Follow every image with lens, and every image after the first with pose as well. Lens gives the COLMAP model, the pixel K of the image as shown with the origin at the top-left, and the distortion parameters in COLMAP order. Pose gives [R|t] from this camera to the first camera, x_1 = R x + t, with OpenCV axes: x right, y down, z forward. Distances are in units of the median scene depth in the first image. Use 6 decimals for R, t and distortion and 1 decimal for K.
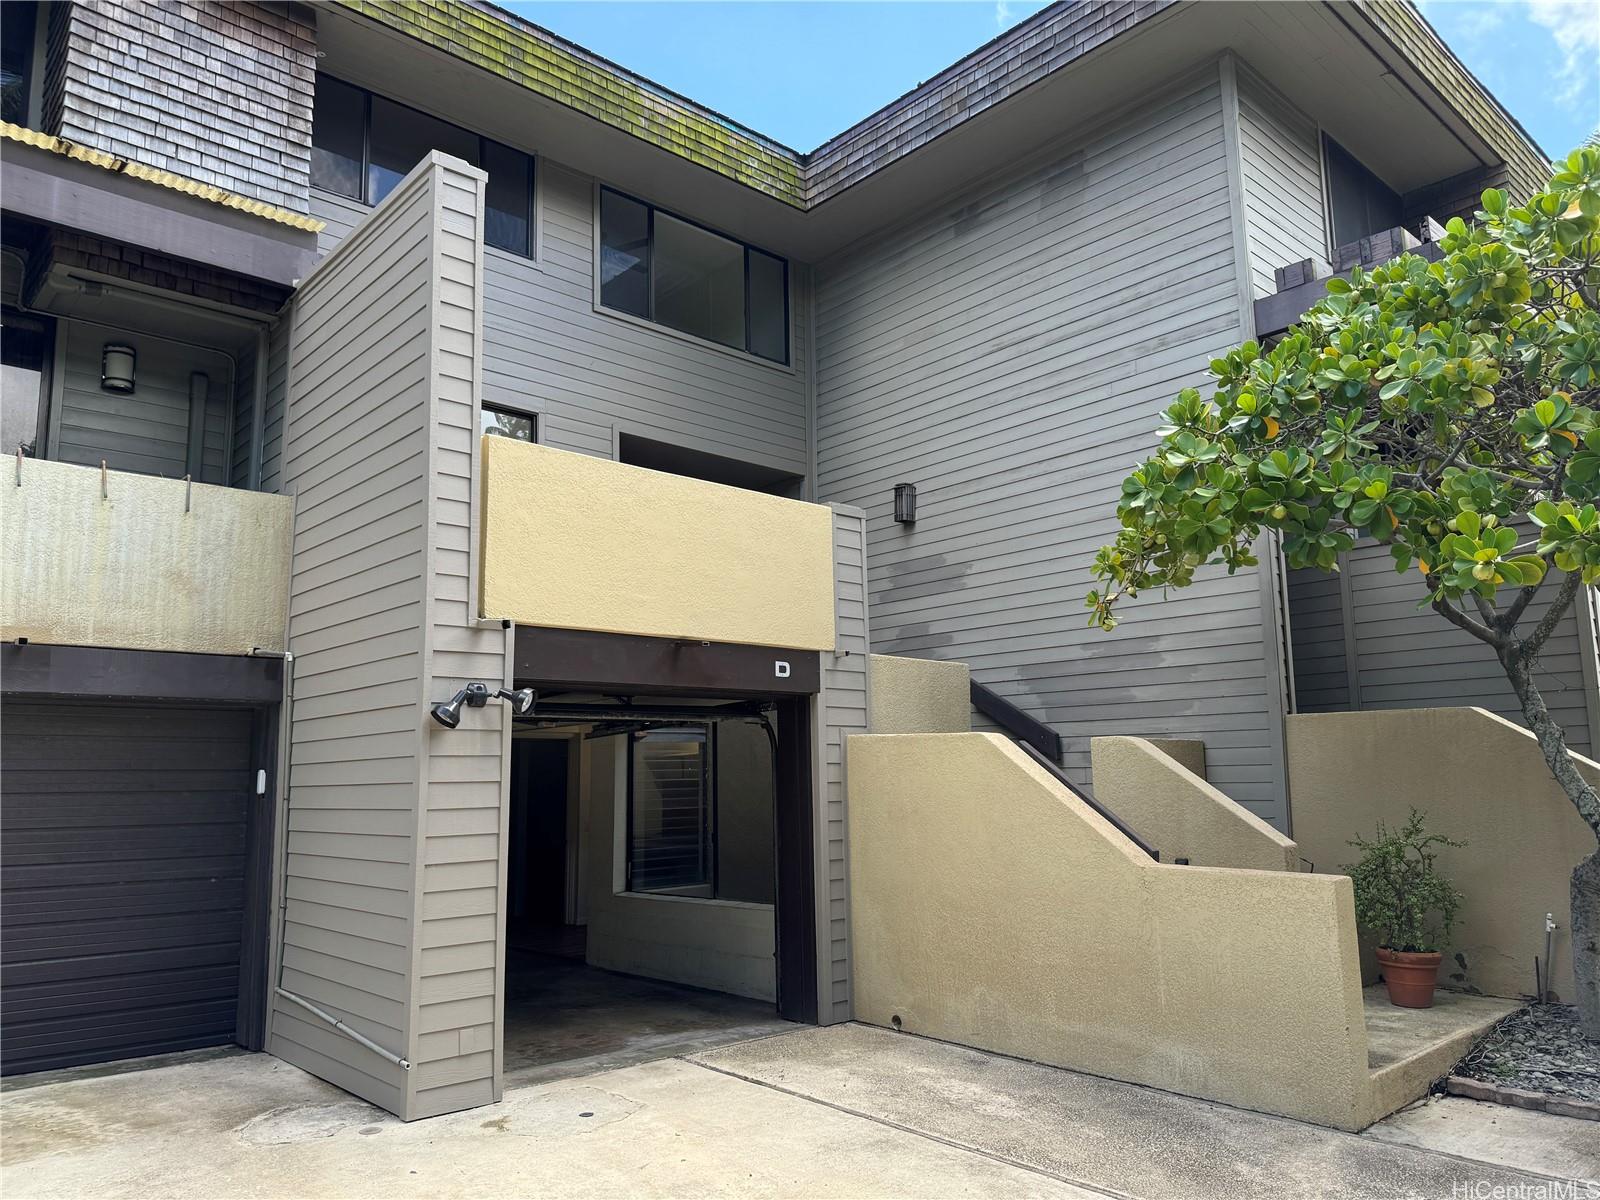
lens RADIAL K [[1115.7, 0, 798.5], [0, 1115.7, 620.8], [0, 0, 1]] dist [0.138841, -0.218798]
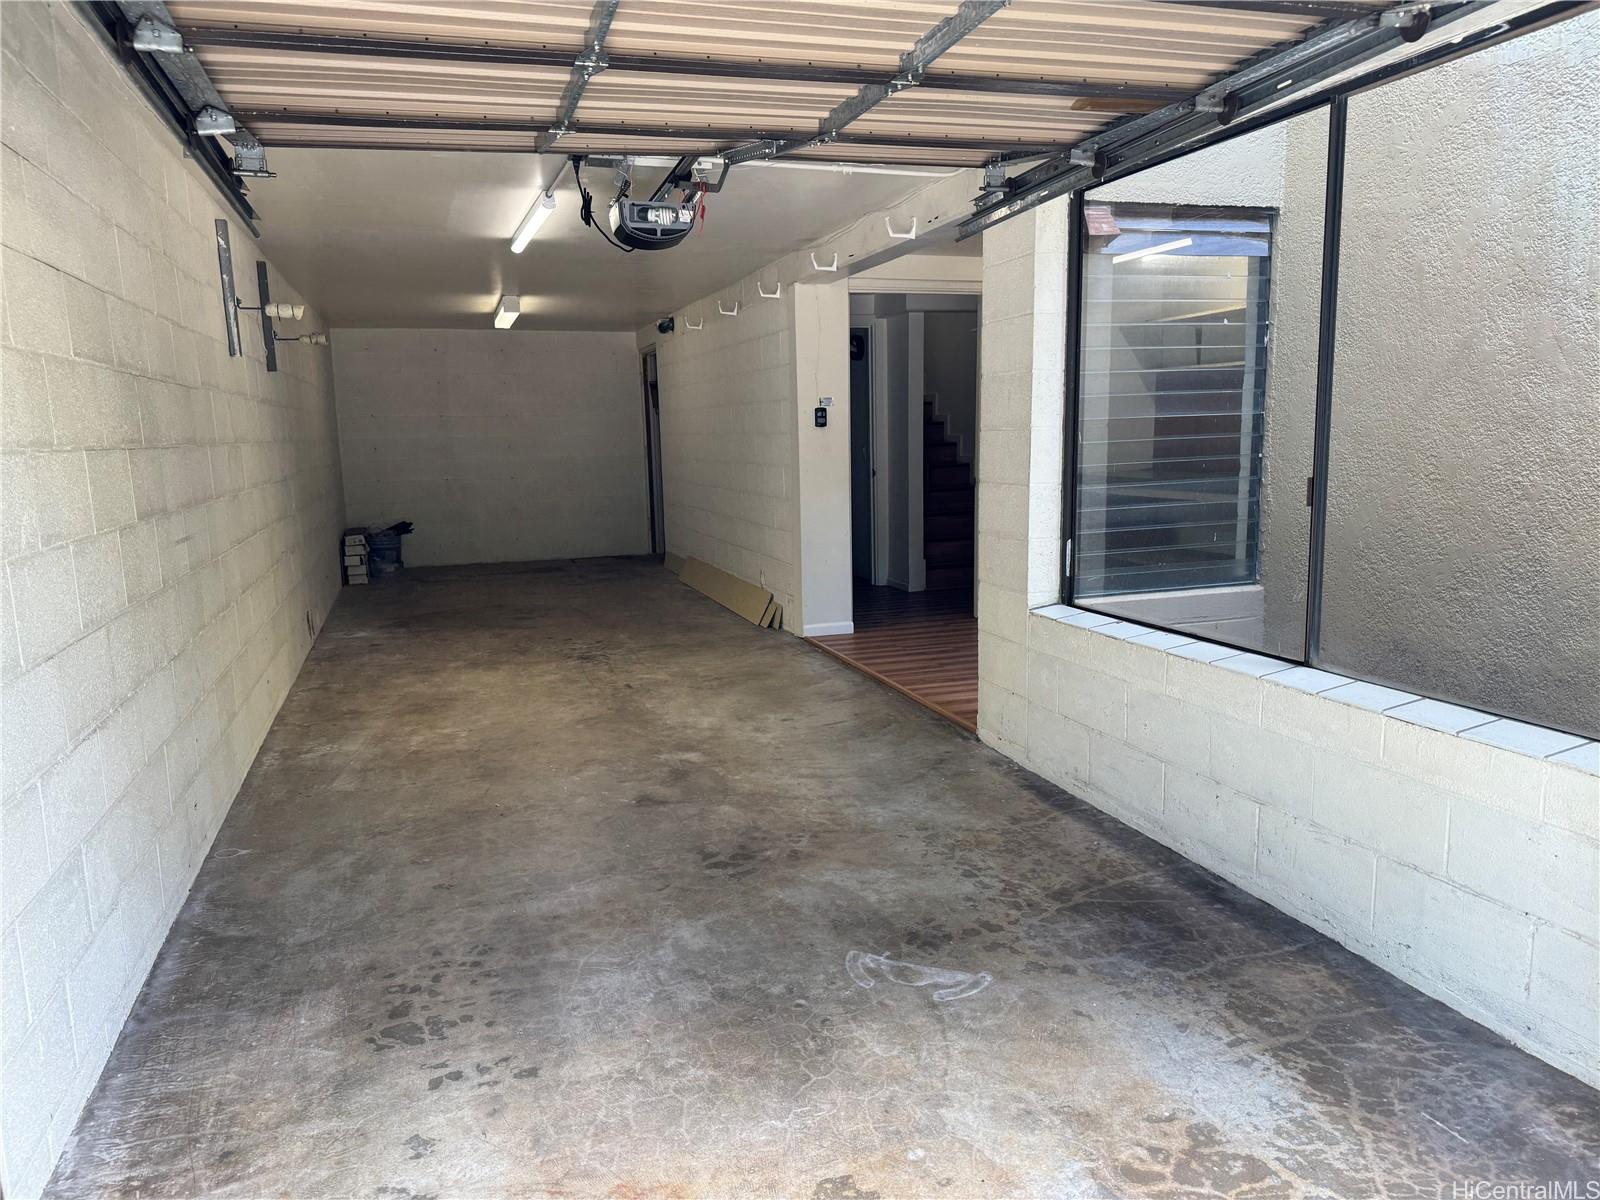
lens RADIAL K [[1115.7, 0, 798.5], [0, 1115.7, 620.8], [0, 0, 1]] dist [0.138841, -0.218798]
pose [[0.914183, 0.063901, -0.400232, -0.068329], [0.065146, 0.951486, 0.300716, 0.105717], [0.400031, -0.300984, 0.865670, 0.560492]]
